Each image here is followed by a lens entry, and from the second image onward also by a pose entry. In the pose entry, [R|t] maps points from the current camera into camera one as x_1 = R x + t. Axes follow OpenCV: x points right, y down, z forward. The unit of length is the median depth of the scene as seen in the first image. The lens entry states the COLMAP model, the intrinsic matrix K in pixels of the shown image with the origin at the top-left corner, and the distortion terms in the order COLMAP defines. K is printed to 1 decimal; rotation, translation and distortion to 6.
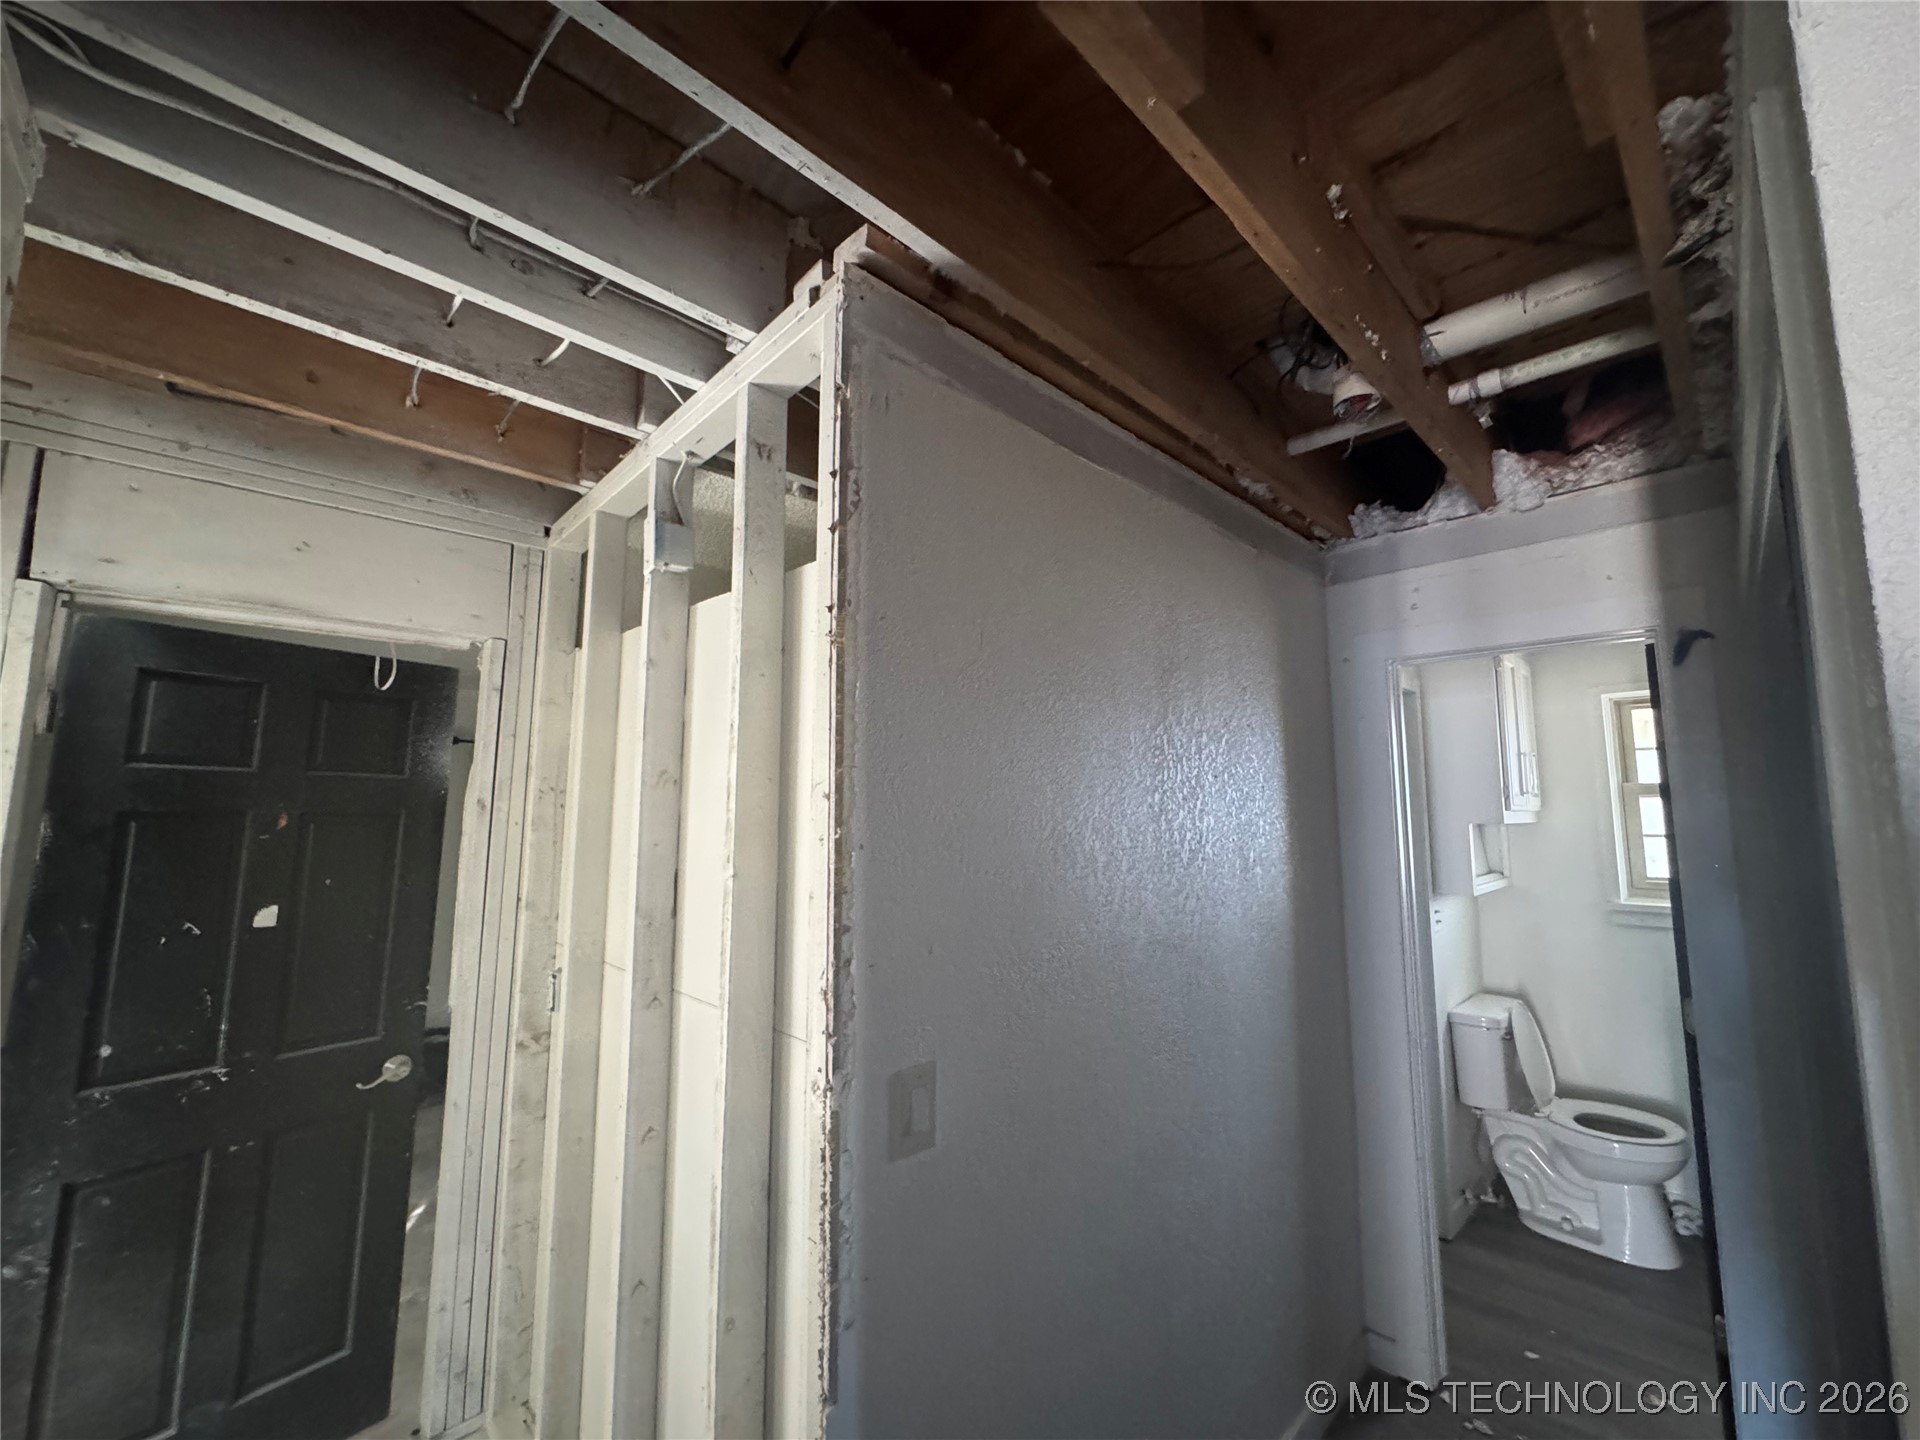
lens RADIAL K [[769.4, 0, 958.2], [0, 769.4, 719.5], [0, 0, 1]] dist [-0.002804, 0.000656]
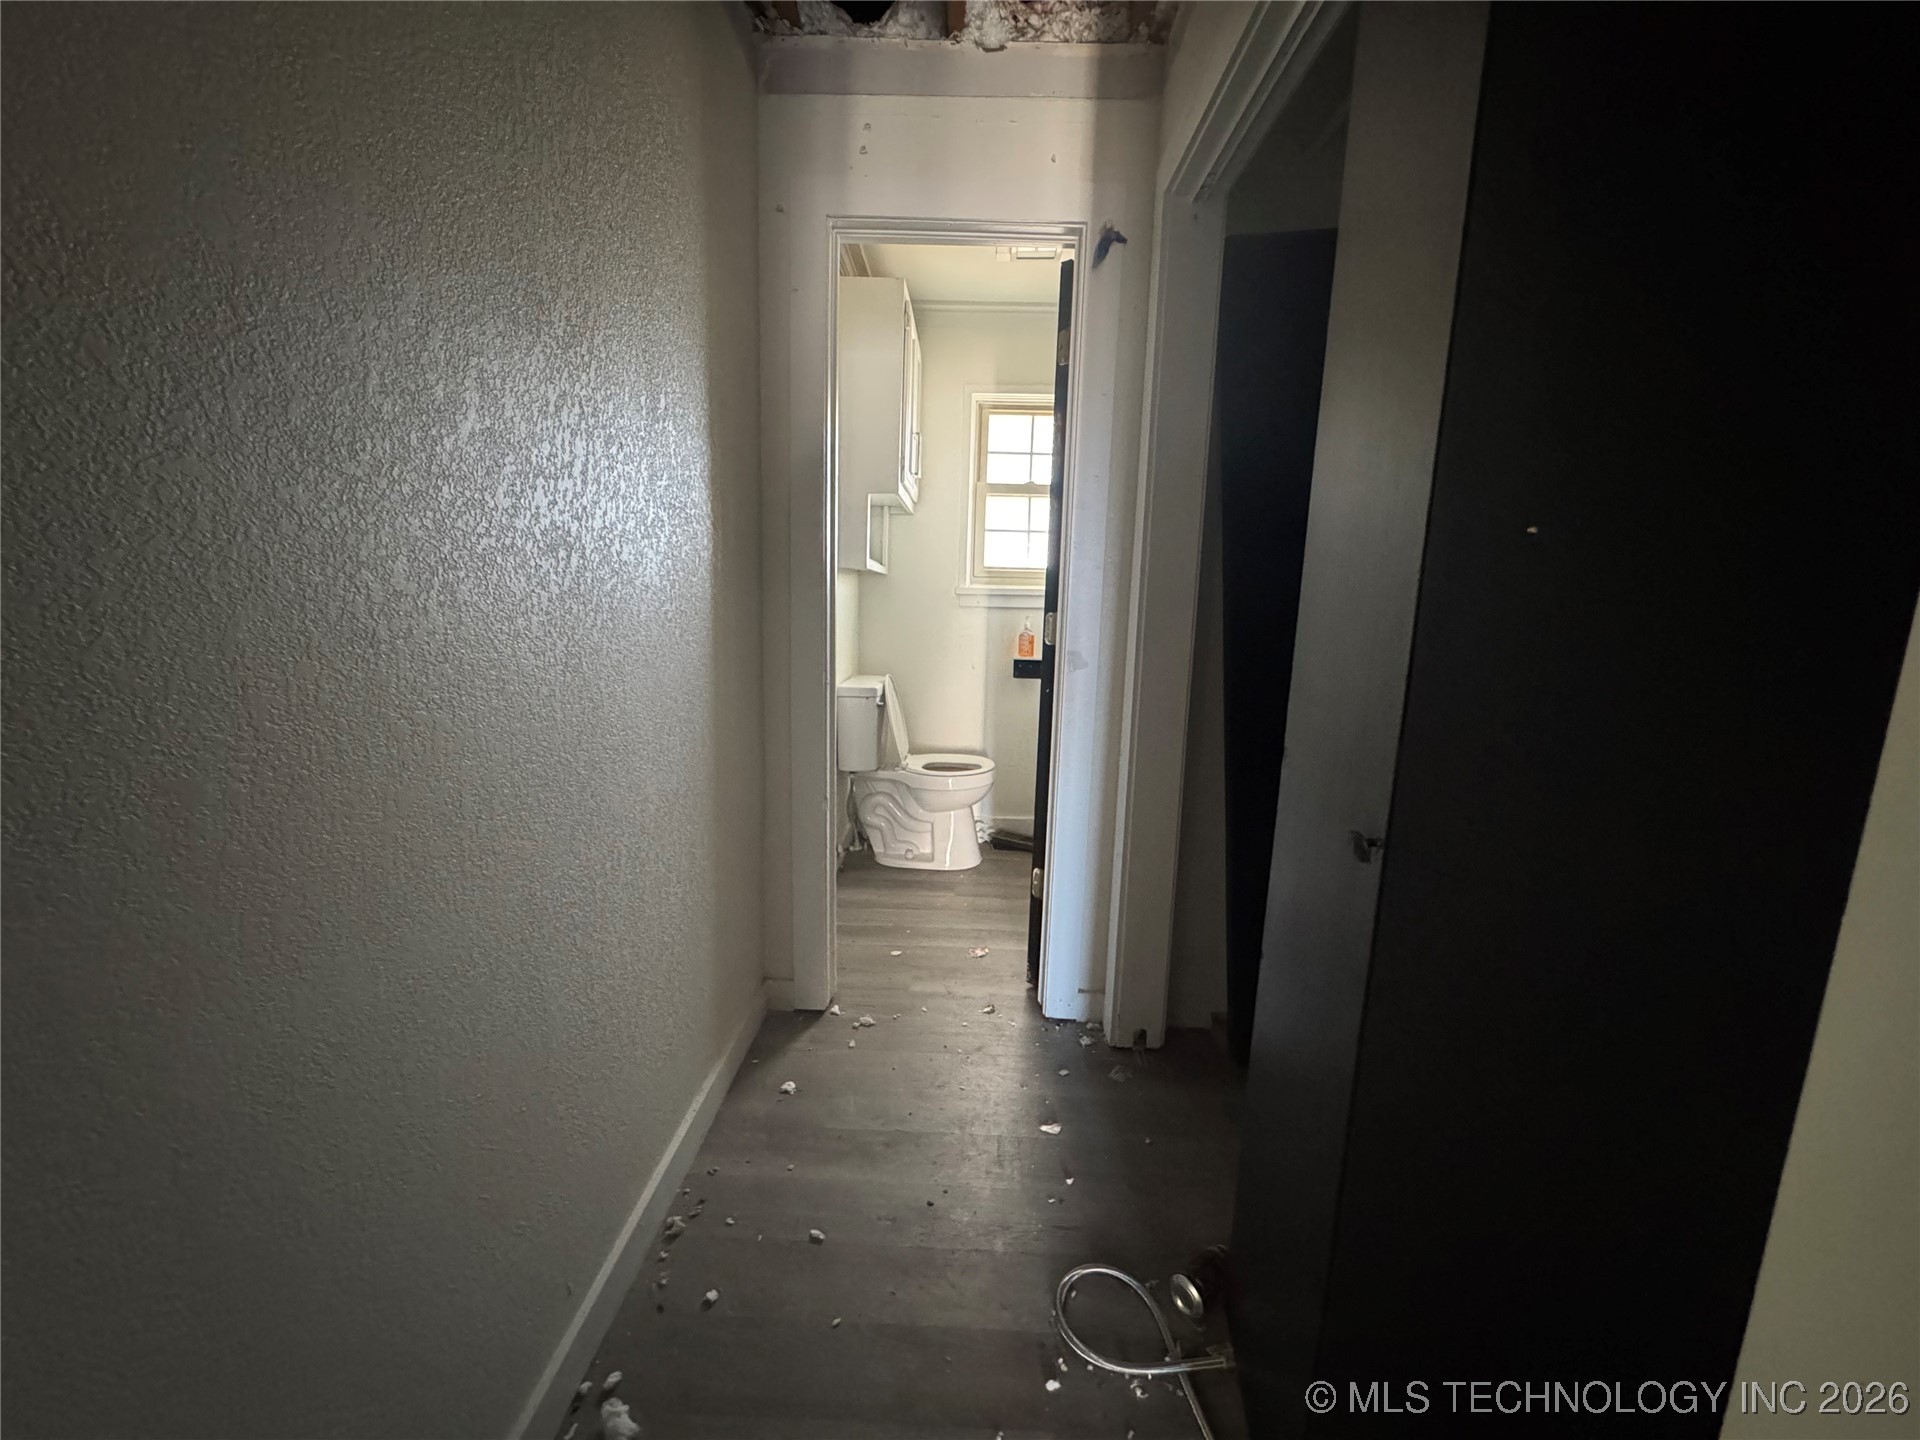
lens RADIAL K [[769.4, 0, 958.2], [0, 769.4, 719.5], [0, 0, 1]] dist [-0.002804, 0.000656]
pose [[0.712796, -0.084566, 0.696255, 0.052901], [-0.111094, 0.966559, 0.231130, 0.189388], [-0.692518, -0.242098, 0.679565, 0.213497]]
